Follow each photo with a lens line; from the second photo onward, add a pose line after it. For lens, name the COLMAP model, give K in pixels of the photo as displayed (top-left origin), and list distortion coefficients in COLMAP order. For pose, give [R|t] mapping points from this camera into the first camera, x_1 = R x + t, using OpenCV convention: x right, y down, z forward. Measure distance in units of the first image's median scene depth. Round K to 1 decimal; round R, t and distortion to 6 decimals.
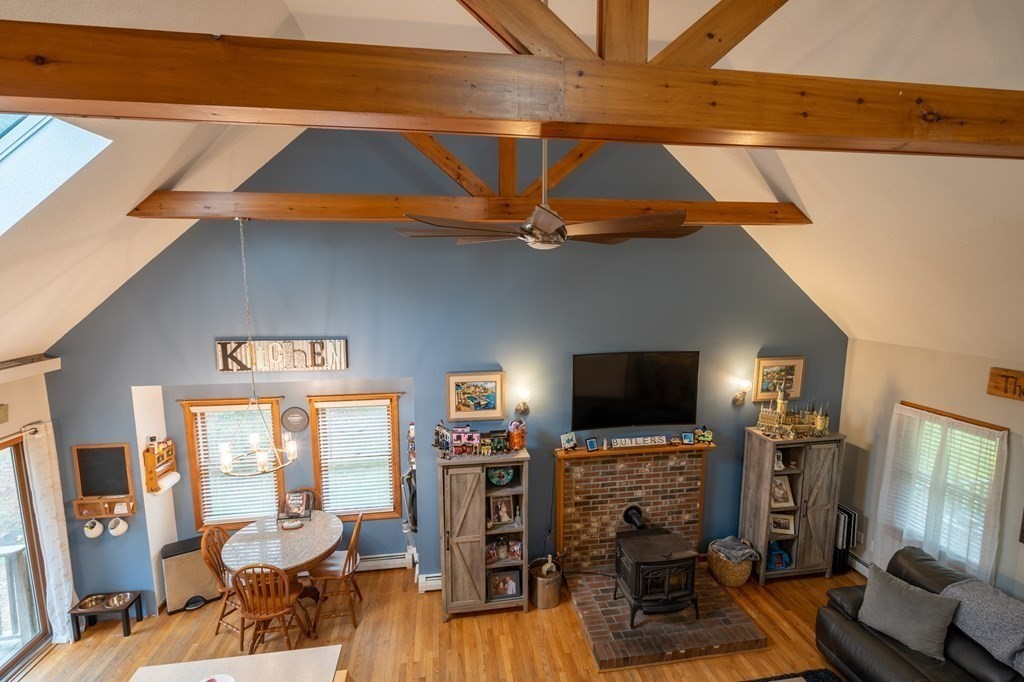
lens RADIAL K [[471.9, 0, 509.5], [0, 471.9, 334.5], [0, 0, 1]] dist [-0.008709, 0.004348]
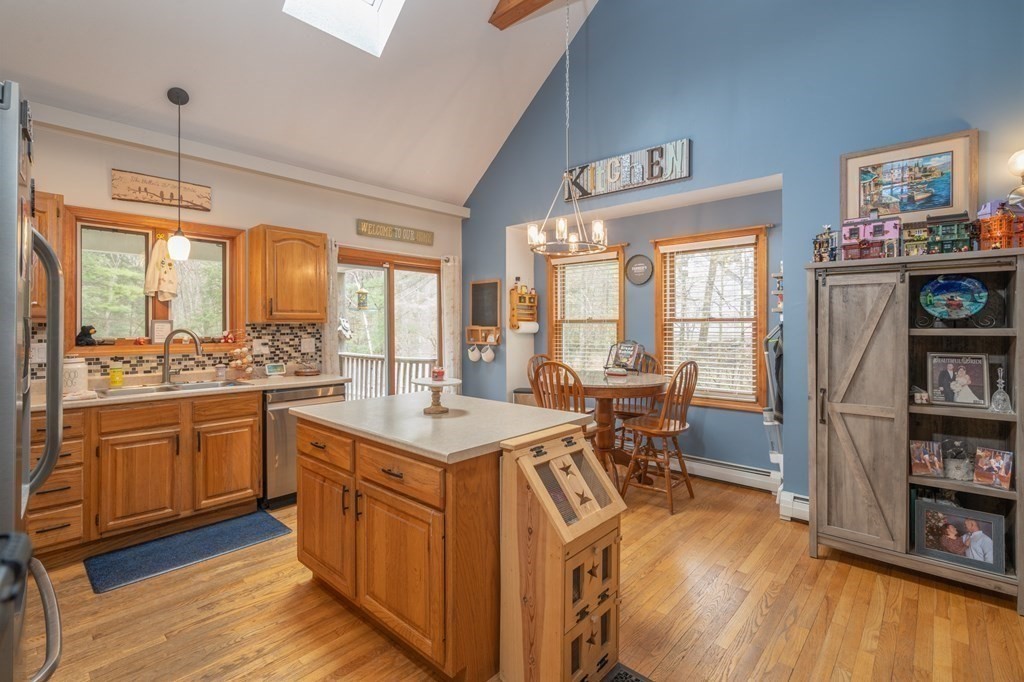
lens RADIAL K [[471.9, 0, 505.0], [0, 471.9, 324.3], [0, 0, 1]] dist [-0.008709, 0.004348]
pose [[0.624728, 0.002062, -0.780840, 0.071463], [-0.103973, 0.991311, -0.080569, 0.387741], [0.773889, 0.131520, 0.619514, 0.291540]]
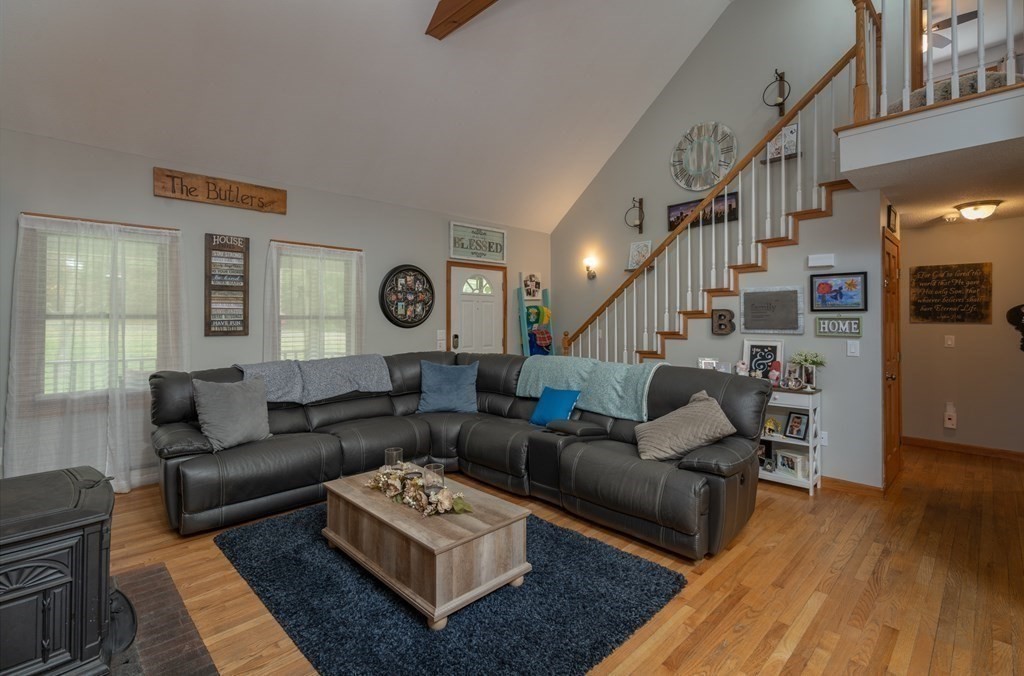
lens RADIAL K [[471.9, 0, 515.8], [0, 471.9, 314.6], [0, 0, 1]] dist [-0.008709, 0.004348]
pose [[-0.587334, 0.010039, 0.809282, -0.135325], [0.106745, 0.992149, 0.065162, 0.313370], [-0.802274, 0.124658, -0.583795, 0.827535]]
